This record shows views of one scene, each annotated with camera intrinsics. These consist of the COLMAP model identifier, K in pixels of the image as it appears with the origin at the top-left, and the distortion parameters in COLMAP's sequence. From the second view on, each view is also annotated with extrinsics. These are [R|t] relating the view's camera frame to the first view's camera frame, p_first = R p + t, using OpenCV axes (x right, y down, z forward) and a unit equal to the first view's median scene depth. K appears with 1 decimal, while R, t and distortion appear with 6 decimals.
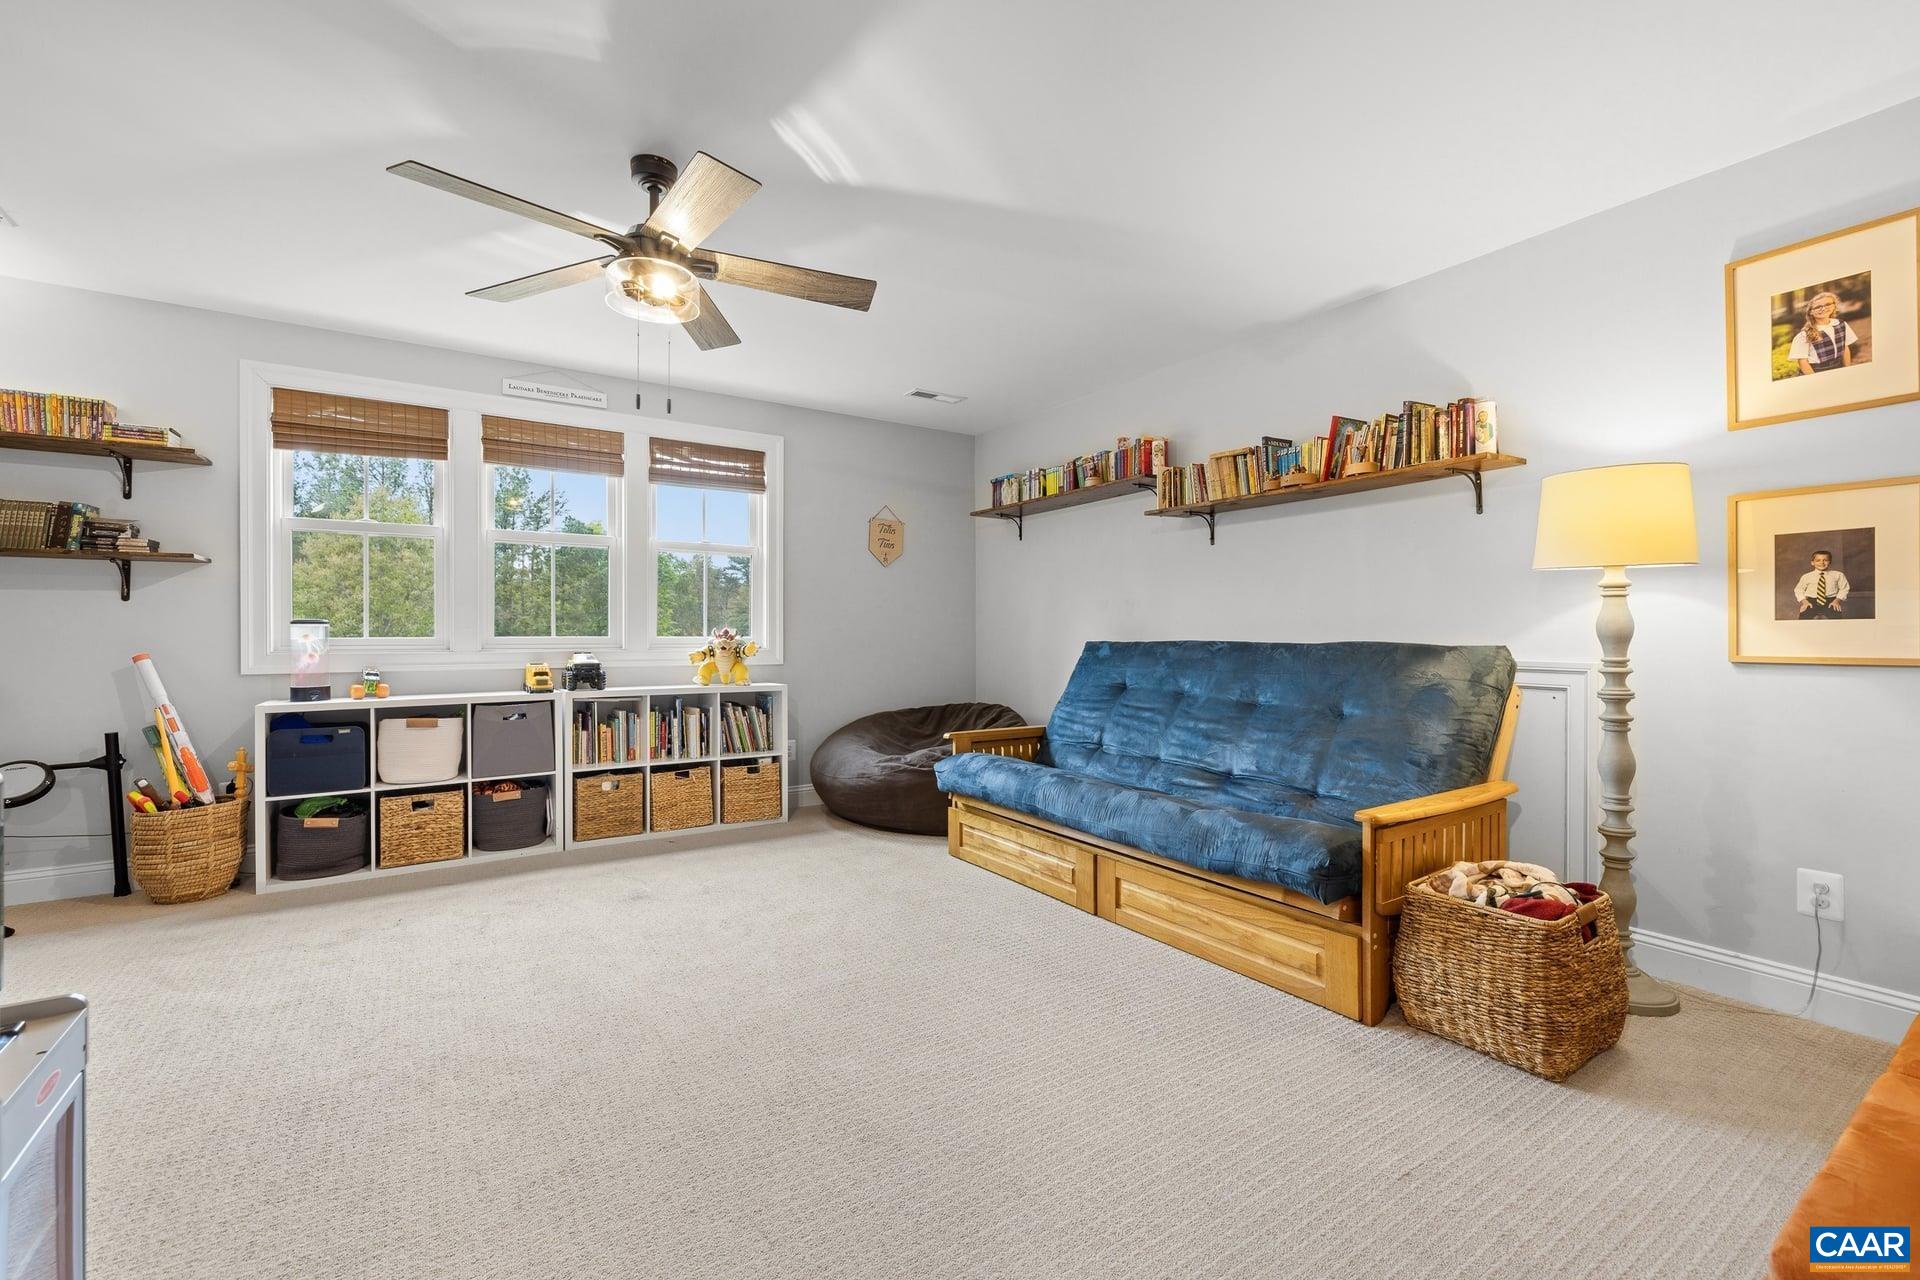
lens RADIAL K [[814.5, 0, 960.0], [0, 814.5, 631.9], [0, 0, 1]] dist [0.001013, 0.000660]
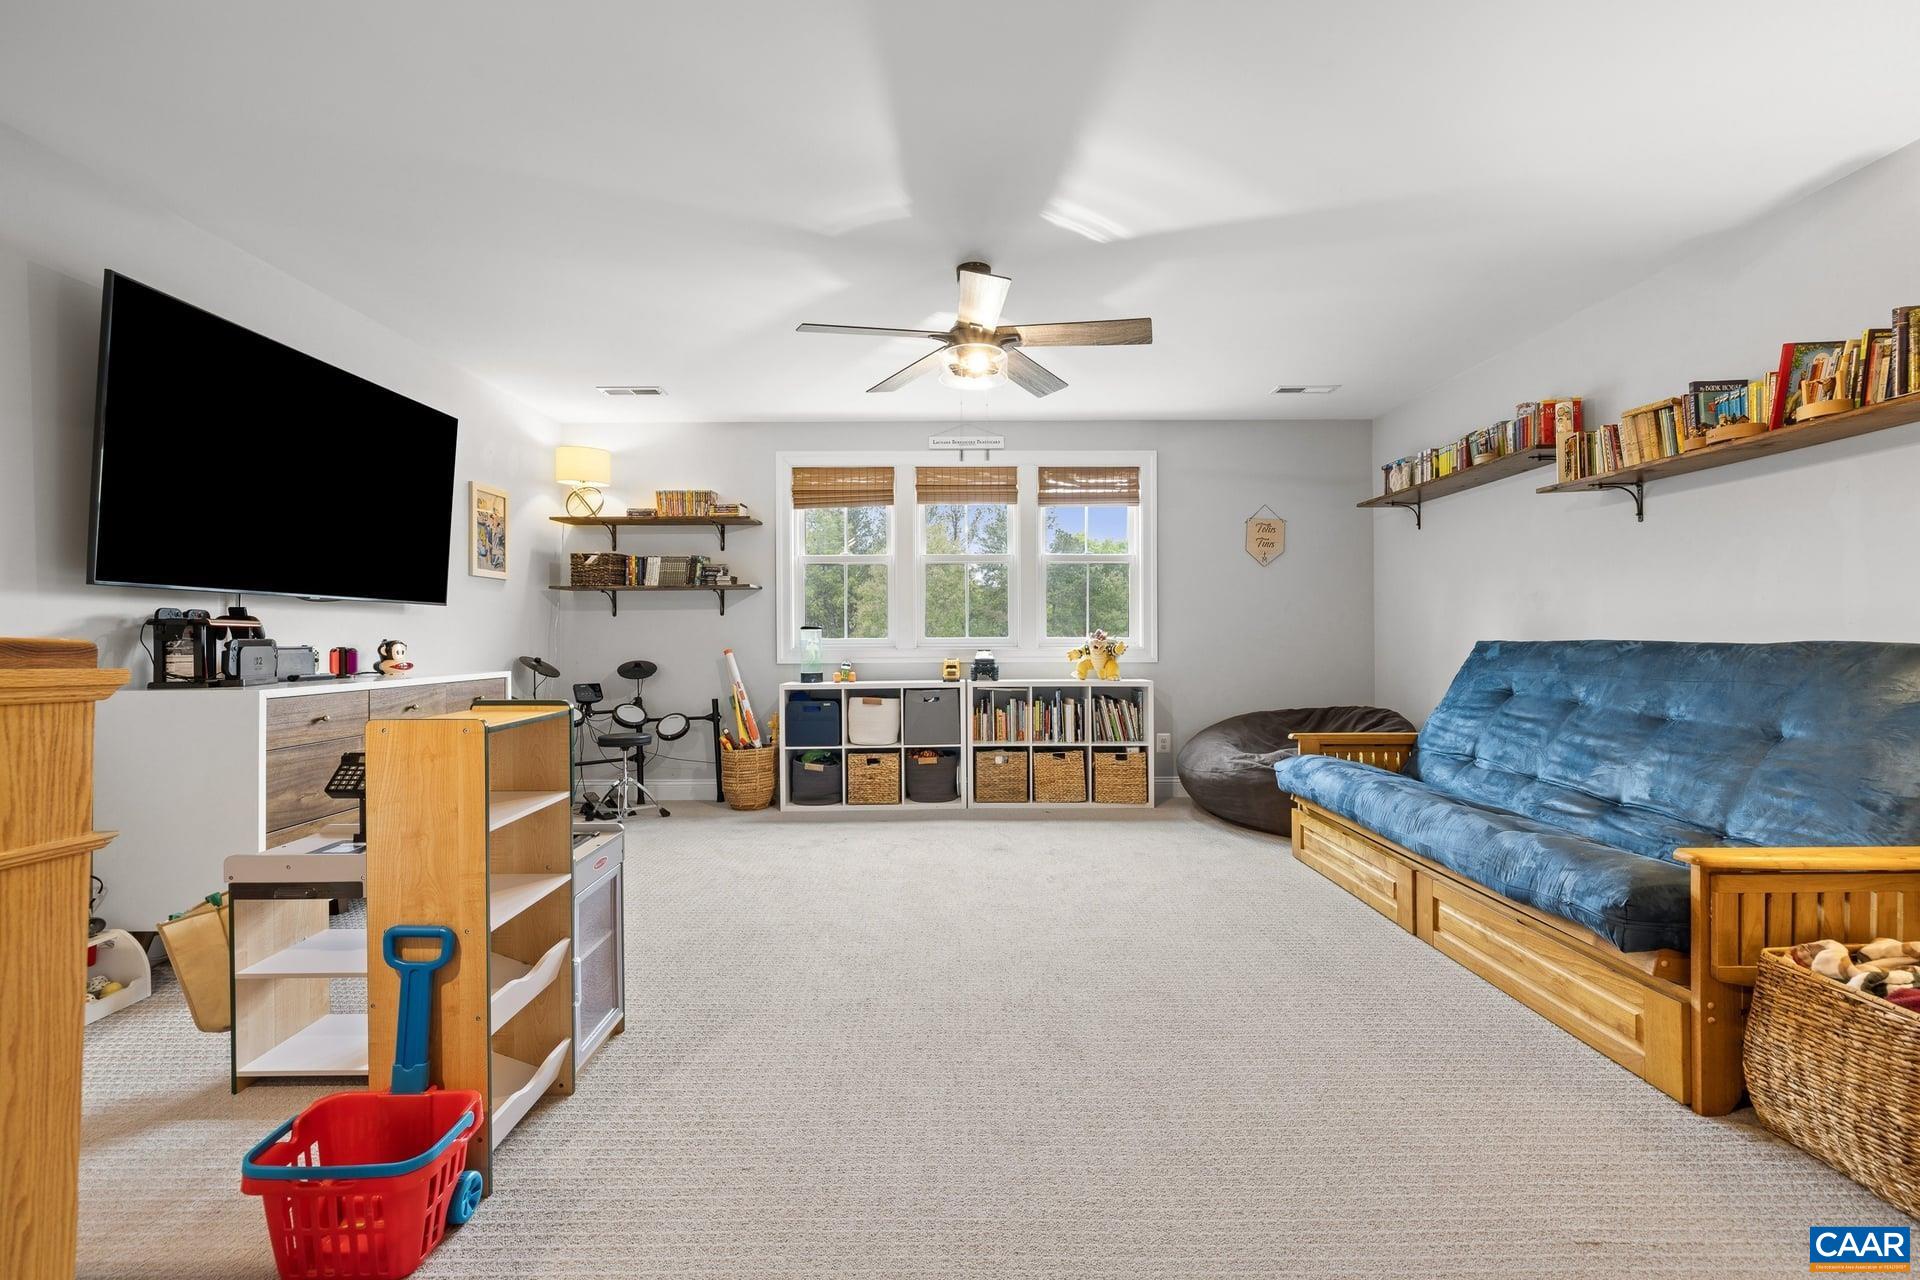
lens RADIAL K [[814.5, 0, 960.0], [0, 814.5, 631.9], [0, 0, 1]] dist [0.001013, 0.000660]
pose [[0.833517, -0.006772, -0.552453, 0.222644], [0.007056, 0.999974, -0.001611, -0.000799], [0.552449, -0.002555, 0.833543, -0.055449]]
